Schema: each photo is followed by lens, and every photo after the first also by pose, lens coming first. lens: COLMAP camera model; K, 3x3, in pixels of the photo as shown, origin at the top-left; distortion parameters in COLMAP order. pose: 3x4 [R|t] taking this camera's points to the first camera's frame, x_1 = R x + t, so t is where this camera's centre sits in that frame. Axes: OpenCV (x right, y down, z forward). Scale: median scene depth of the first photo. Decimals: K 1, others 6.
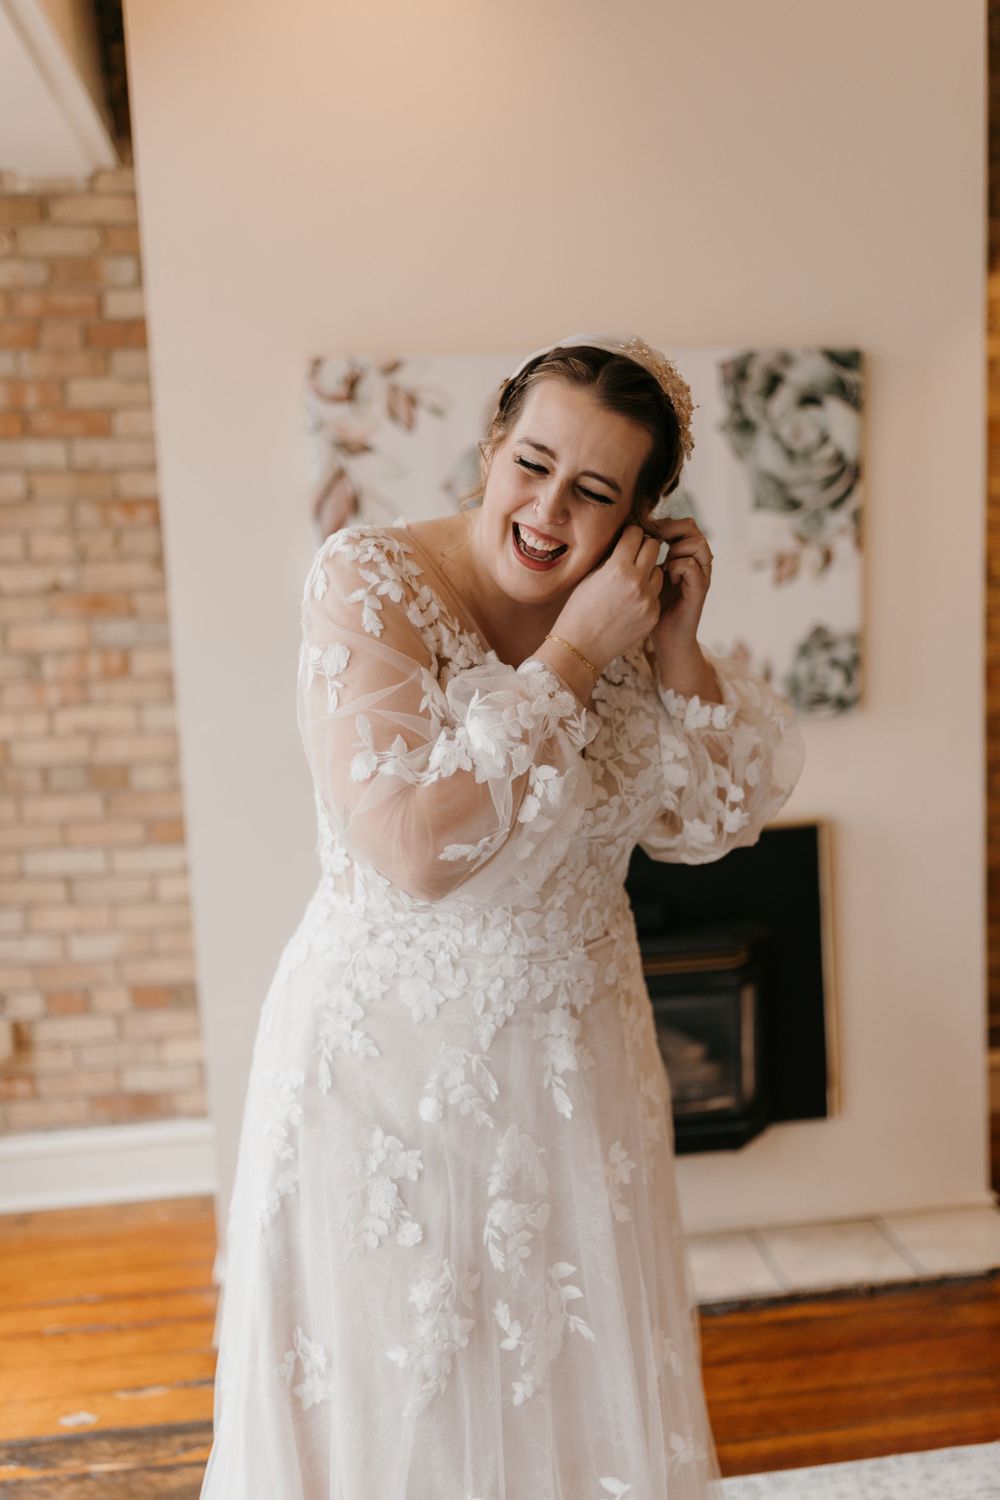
lens RADIAL K [[1423.5, 0, 504.2], [0, 1423.5, 750.1], [0, 0, 1]] dist [-0.002317, 0.008699]
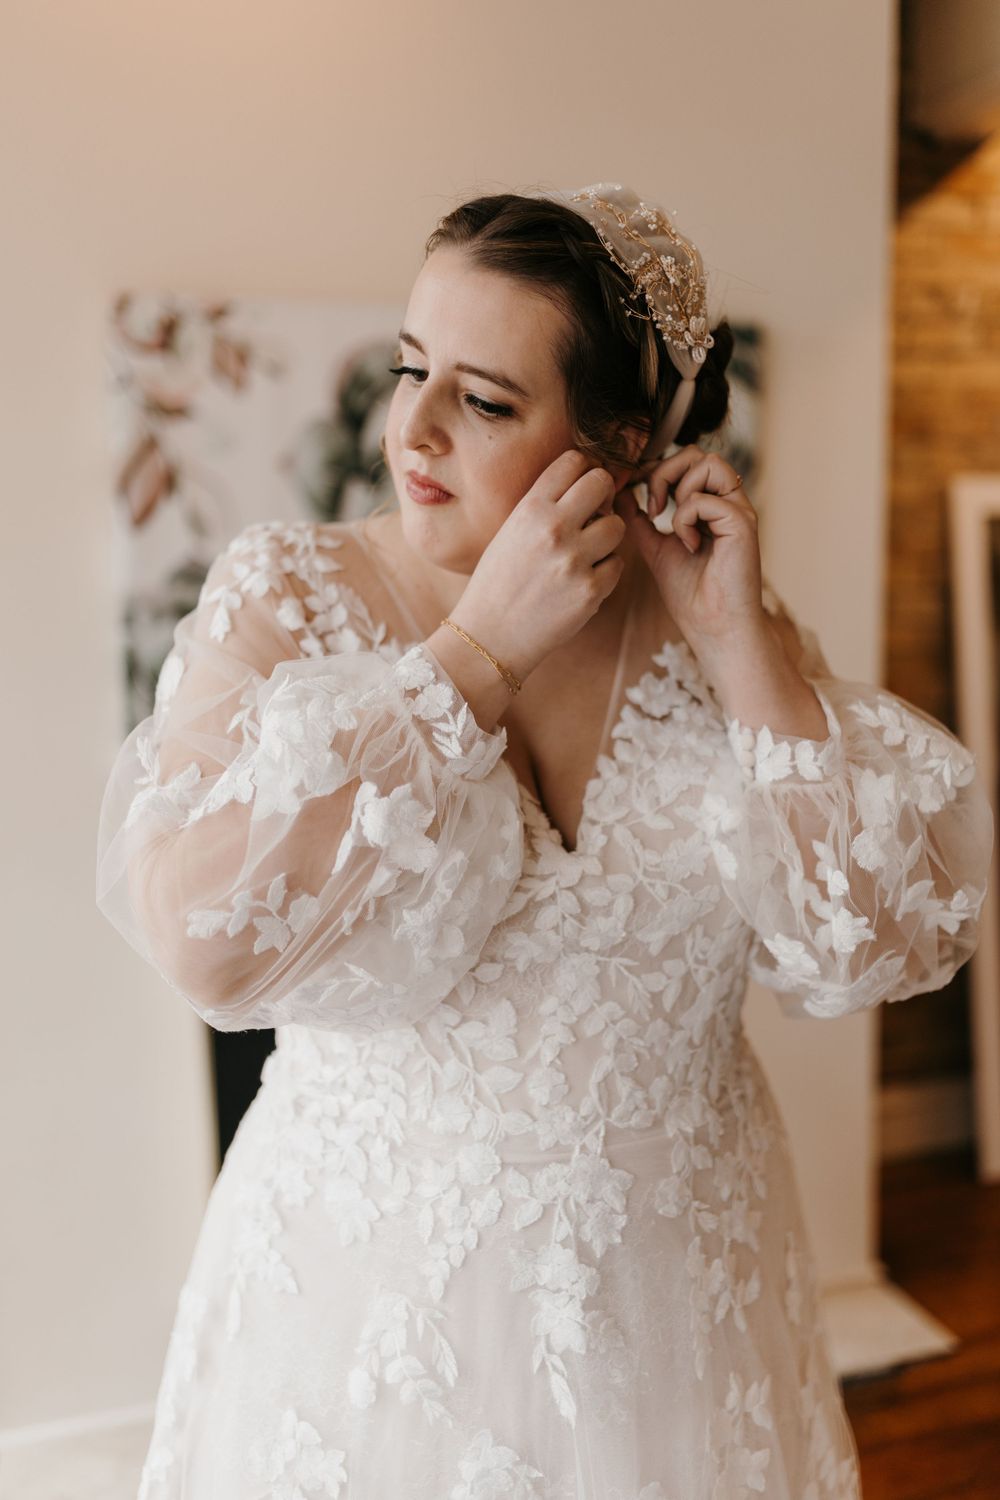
lens RADIAL K [[1423.5, 0, 504.2], [0, 1423.5, 750.1], [0, 0, 1]] dist [-0.002317, 0.008699]
pose [[0.891532, -0.055549, 0.449539, -0.291591], [0.063474, 0.997980, -0.002564, -0.005188], [-0.448489, 0.030820, 0.893257, 0.186200]]
